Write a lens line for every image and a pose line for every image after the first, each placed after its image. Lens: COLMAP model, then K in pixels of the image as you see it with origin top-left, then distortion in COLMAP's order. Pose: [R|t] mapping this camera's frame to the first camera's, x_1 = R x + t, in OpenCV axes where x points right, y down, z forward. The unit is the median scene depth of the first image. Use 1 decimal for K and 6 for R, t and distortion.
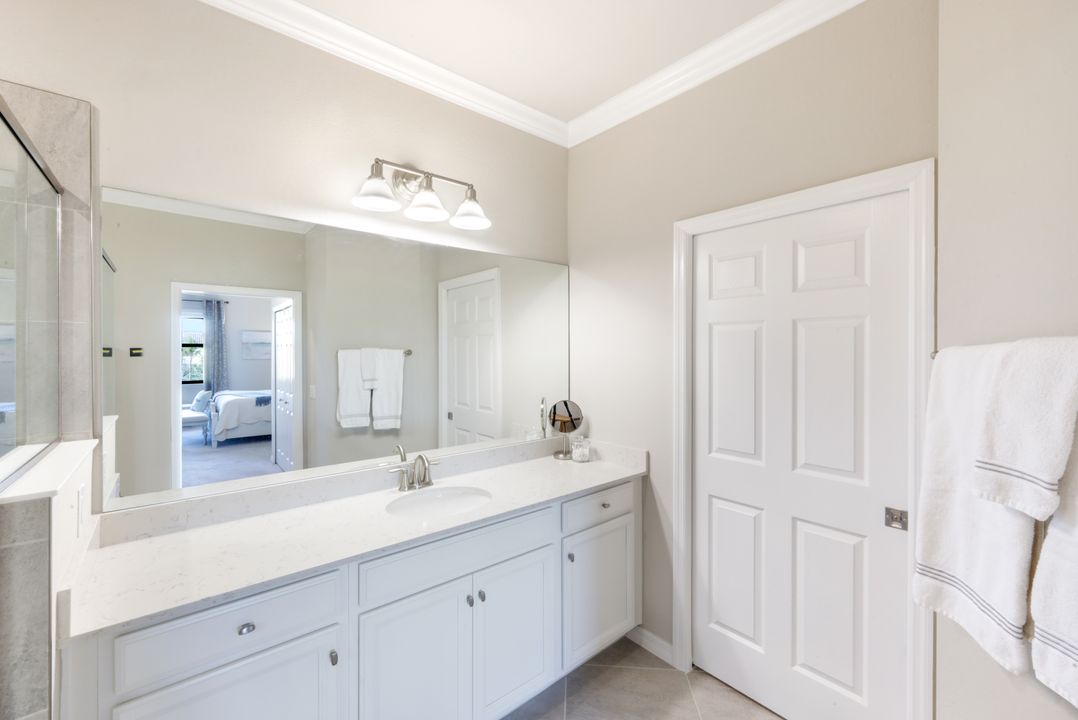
lens RADIAL K [[438.2, 0, 536.2], [0, 438.2, 358.1], [0, 0, 1]] dist [-0.000796, 0.000448]
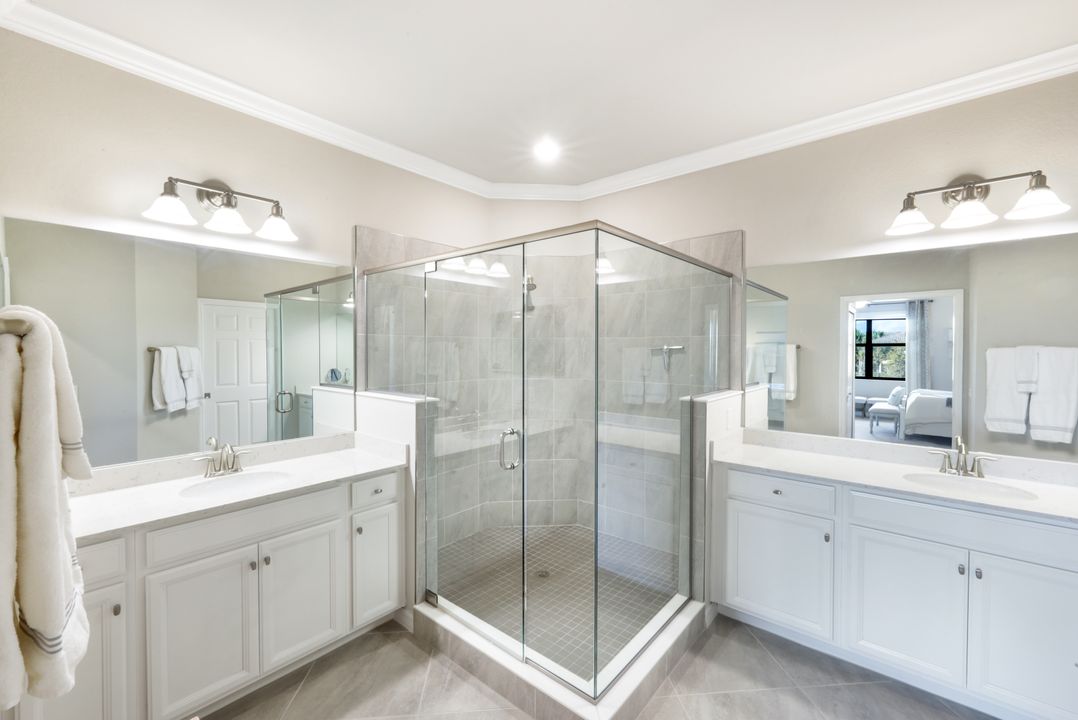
lens RADIAL K [[438.2, 0, 538.8], [0, 438.2, 359.2], [0, 0, 1]] dist [-0.000796, 0.000448]
pose [[0.168241, 0.021984, -0.985501, 0.318462], [-0.018361, 0.999648, 0.019165, 0.005338], [0.985575, 0.014870, 0.168585, -0.111722]]
